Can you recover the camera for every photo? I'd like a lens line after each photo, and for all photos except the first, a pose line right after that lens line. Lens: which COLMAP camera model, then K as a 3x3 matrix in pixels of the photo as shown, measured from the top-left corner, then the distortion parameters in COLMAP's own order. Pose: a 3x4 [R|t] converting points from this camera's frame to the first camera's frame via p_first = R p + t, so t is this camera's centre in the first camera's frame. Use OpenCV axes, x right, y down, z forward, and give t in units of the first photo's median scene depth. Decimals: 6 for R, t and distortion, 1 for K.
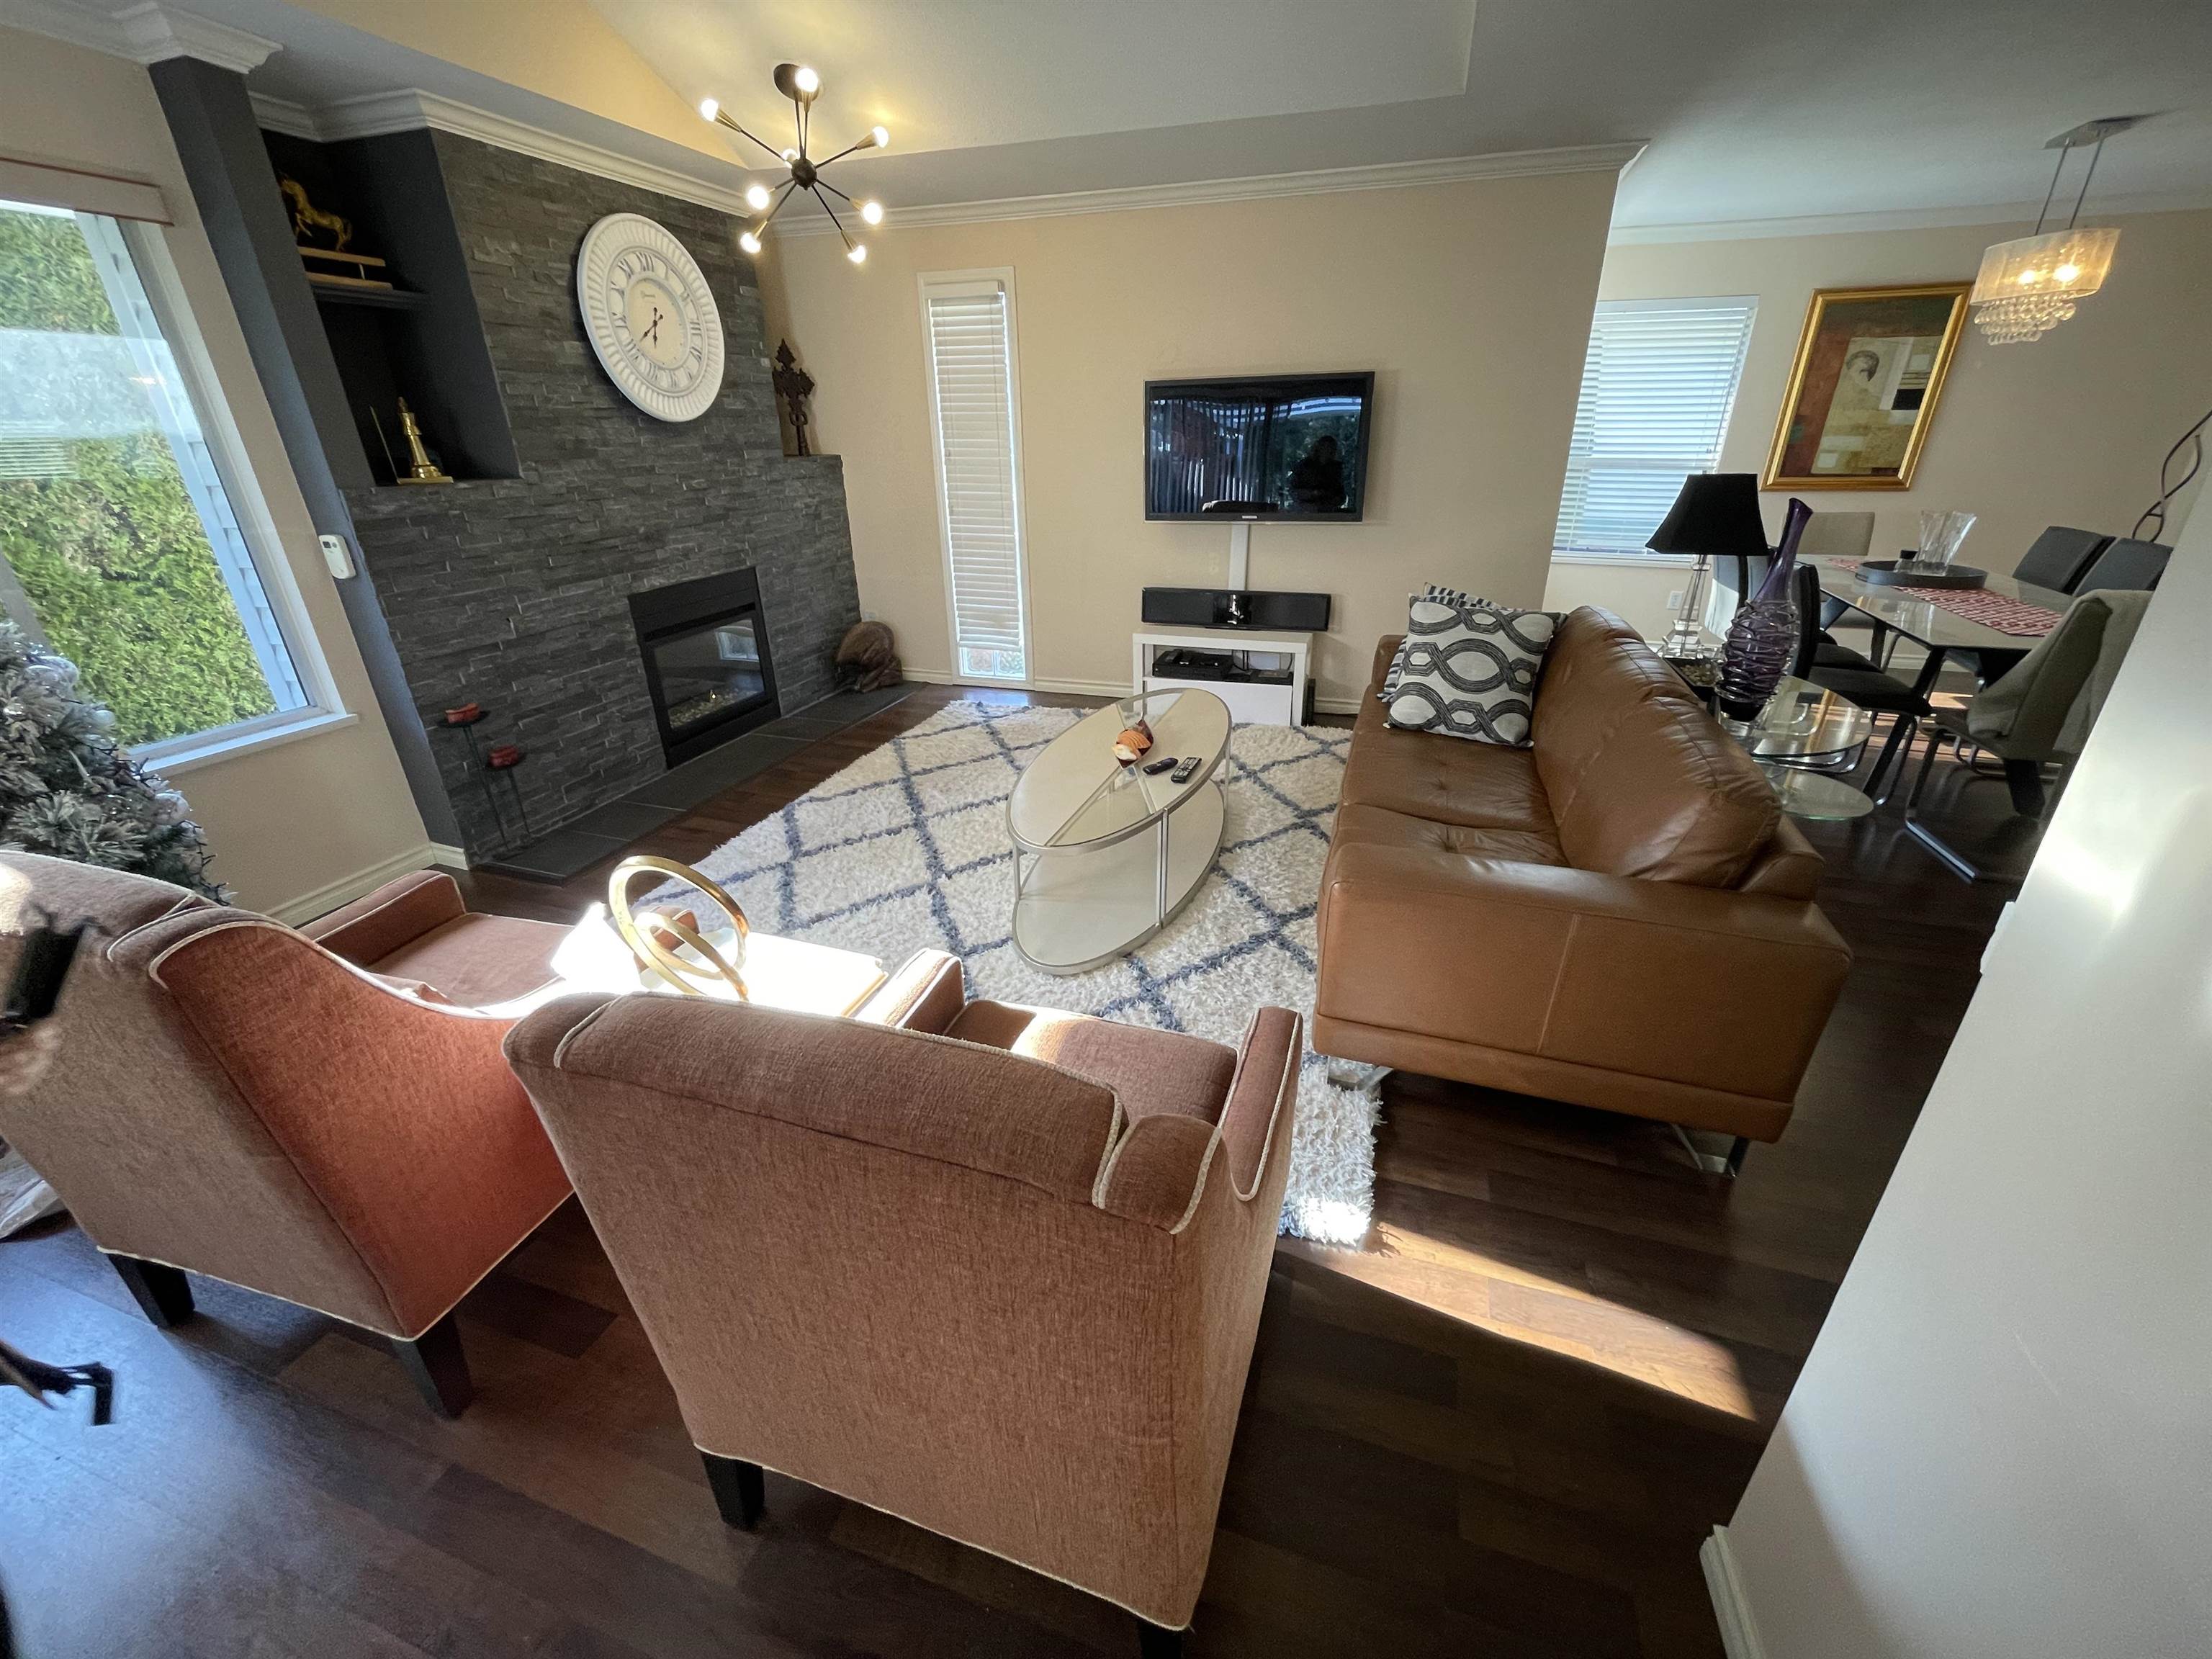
lens RADIAL K [[897.7, 0, 1110.0], [0, 897.7, 826.4], [0, 0, 1]] dist [0.000378, -0.000355]
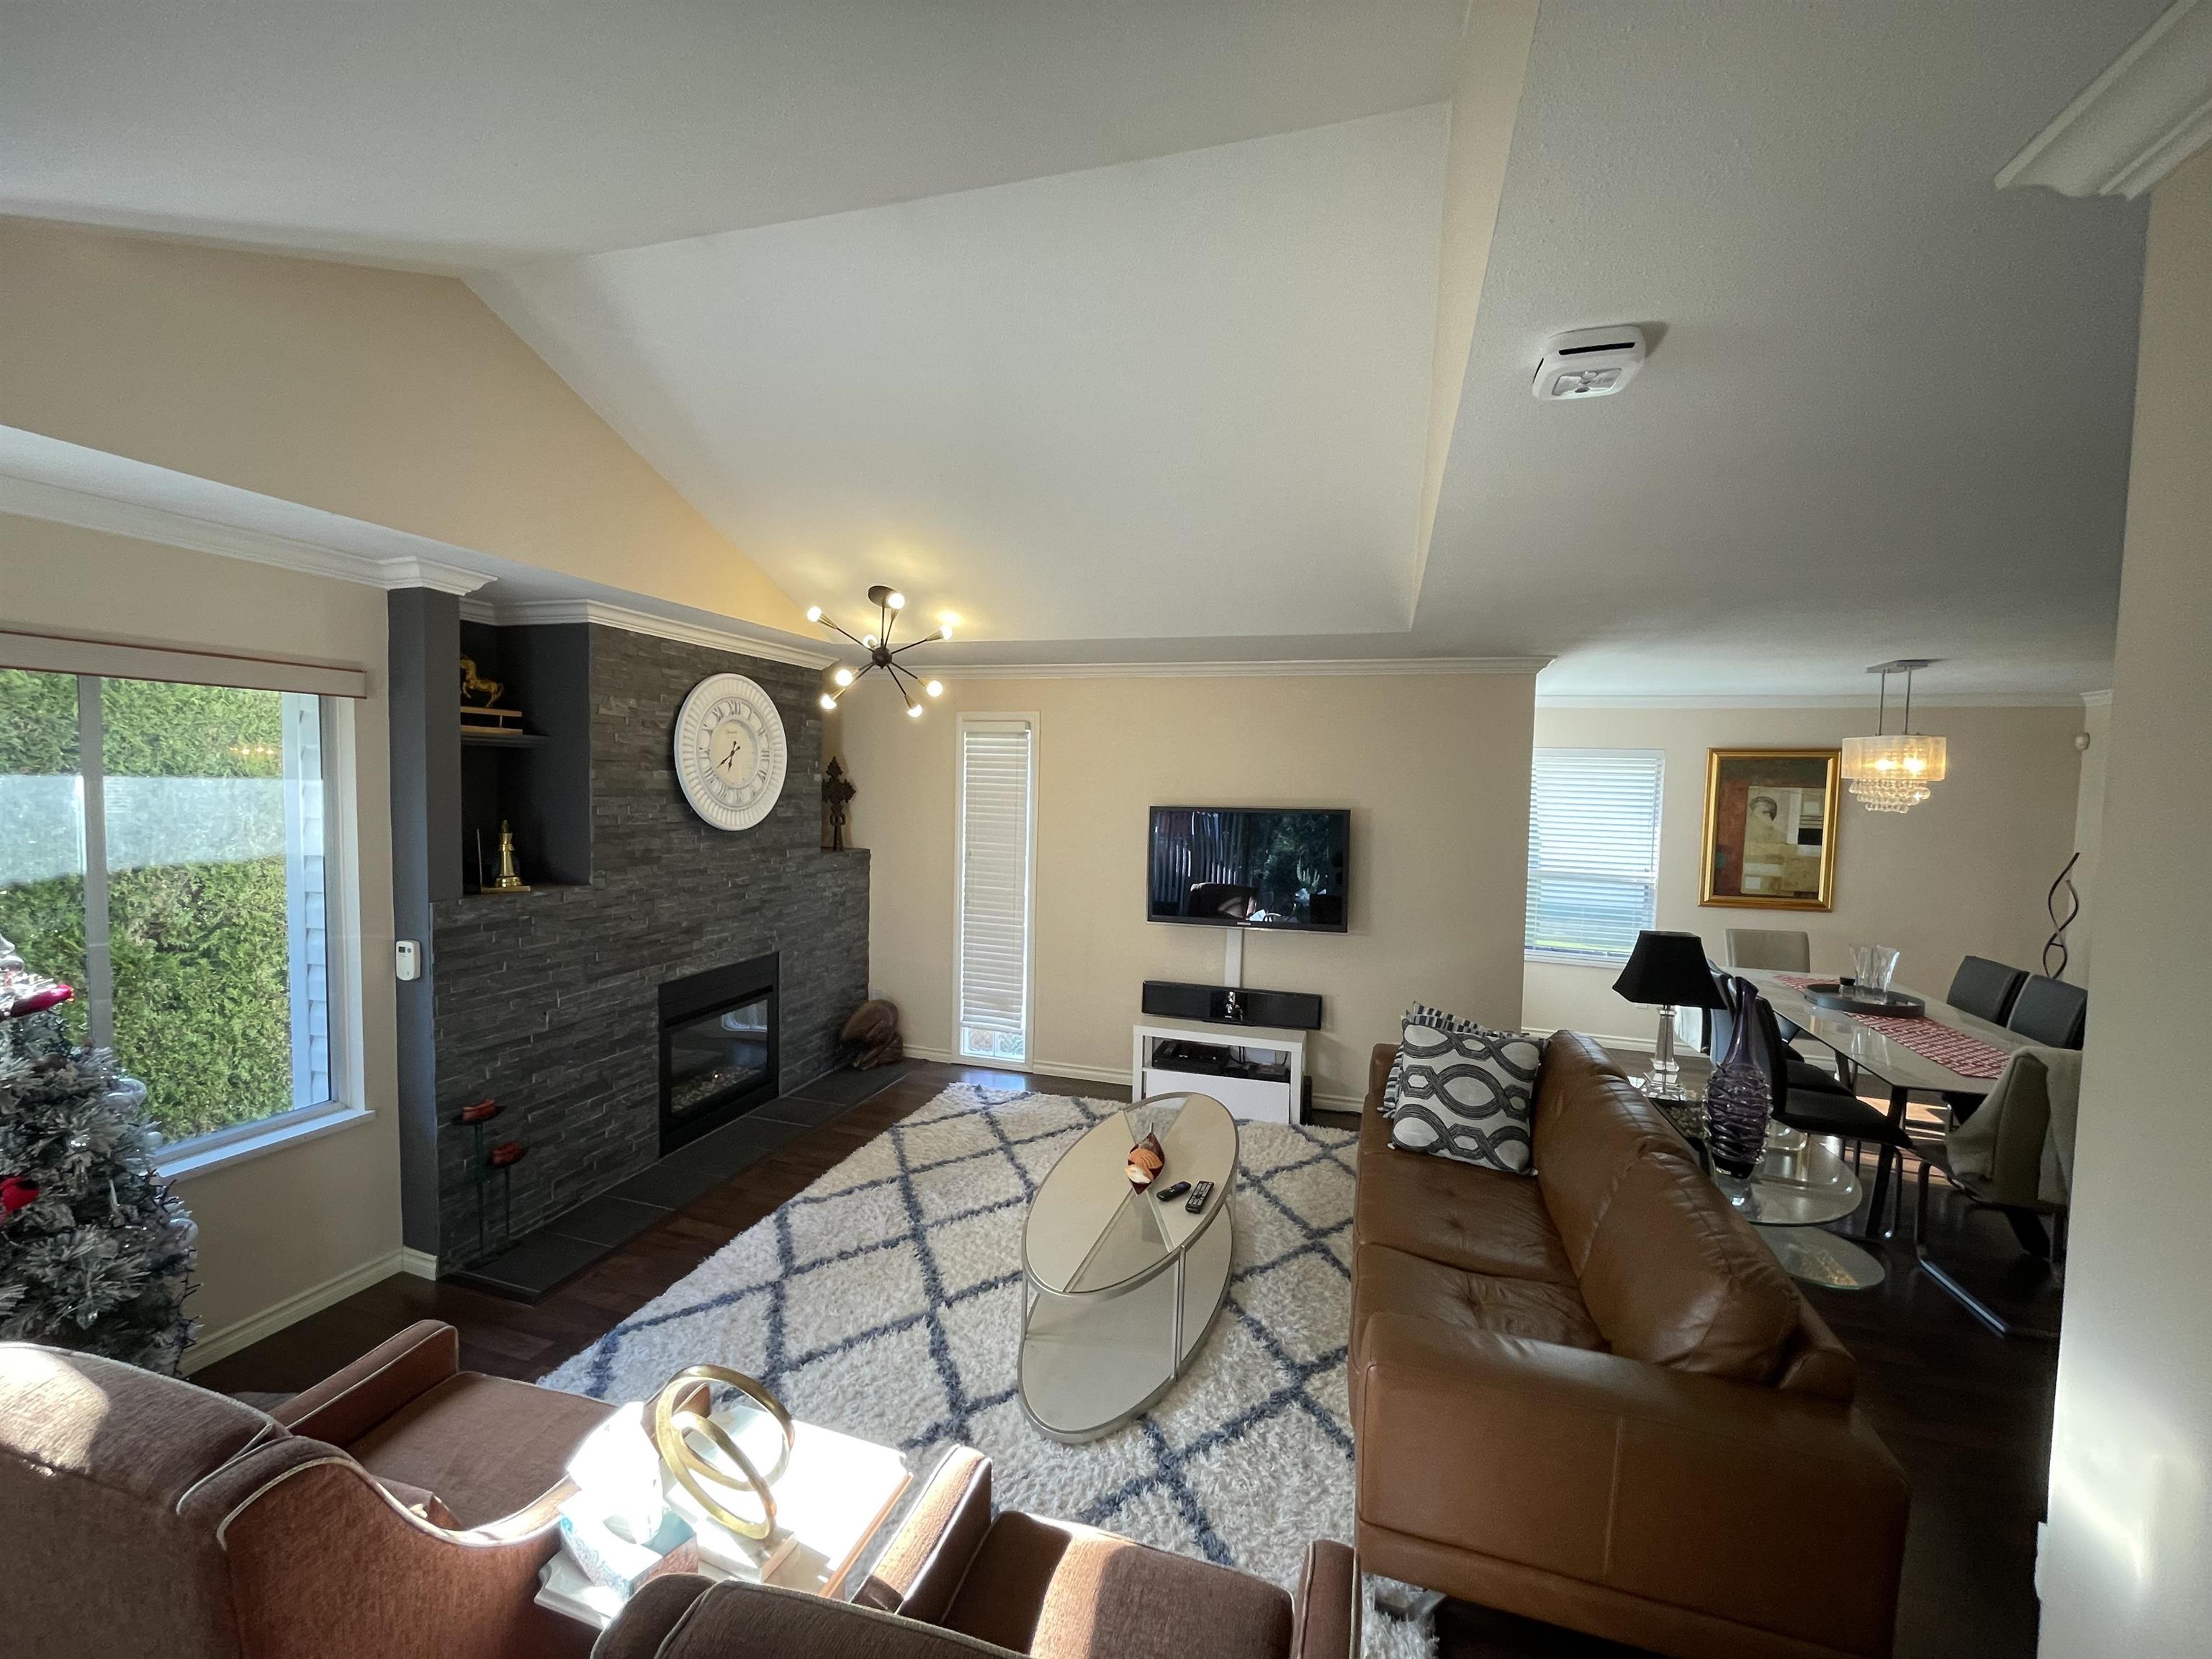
lens RADIAL K [[897.7, 0, 1109.6], [0, 897.7, 828.0], [0, 0, 1]] dist [0.000378, -0.000355]
pose [[0.999169, 0.035985, 0.019161, -0.040976], [-0.026558, 0.931112, -0.363766, -0.065415], [-0.030931, 0.362955, 0.931293, -0.066068]]
